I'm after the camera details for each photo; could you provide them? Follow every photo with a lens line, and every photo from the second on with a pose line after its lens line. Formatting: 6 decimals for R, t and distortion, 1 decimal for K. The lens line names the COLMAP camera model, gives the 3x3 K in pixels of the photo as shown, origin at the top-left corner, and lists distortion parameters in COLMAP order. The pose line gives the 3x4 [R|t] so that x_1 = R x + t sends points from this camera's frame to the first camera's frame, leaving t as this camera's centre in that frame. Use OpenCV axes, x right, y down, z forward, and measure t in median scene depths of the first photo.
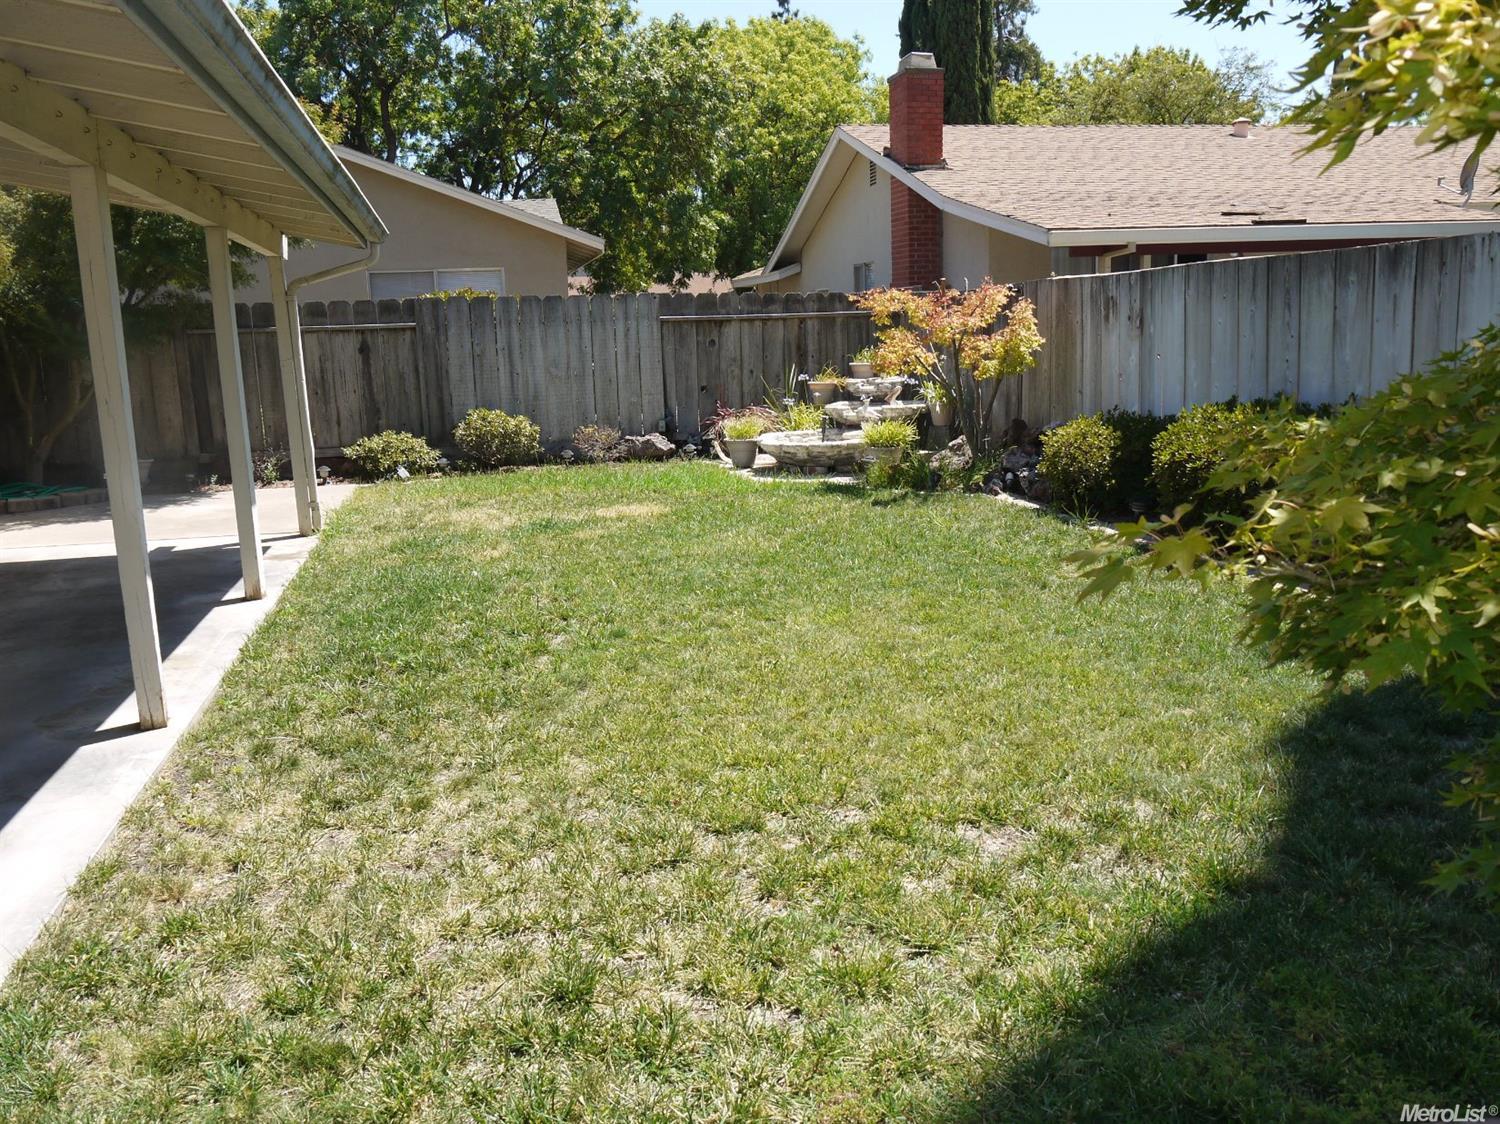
lens RADIAL K [[1253.4, 0, 750.0], [0, 1253.4, 562.0], [0, 0, 1]] dist [-0.009637, -0.000952]
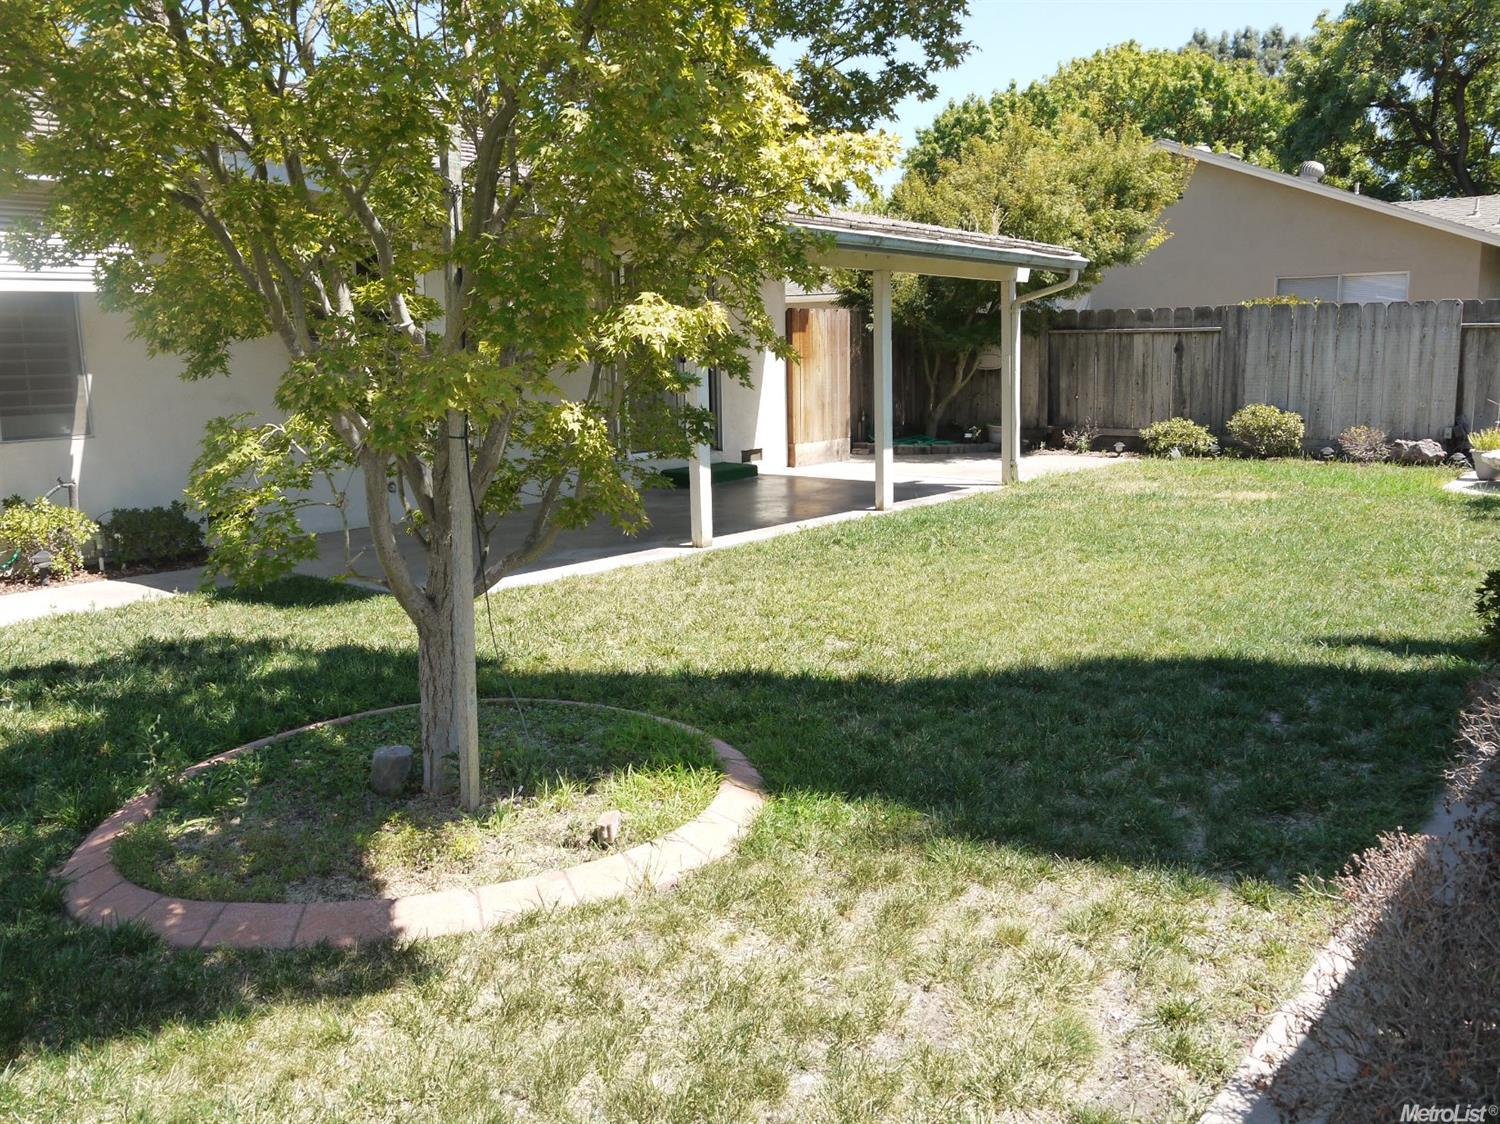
lens RADIAL K [[1204.8, 0, 750.9], [0, 1204.8, 545.5], [0, 0, 1]] dist [-0.007365, 0.001018]
pose [[0.663631, 0.145371, -0.733799, 0.292545], [-0.140872, 0.987672, 0.068265, -0.005948], [0.734676, 0.058069, 0.675928, -0.061546]]
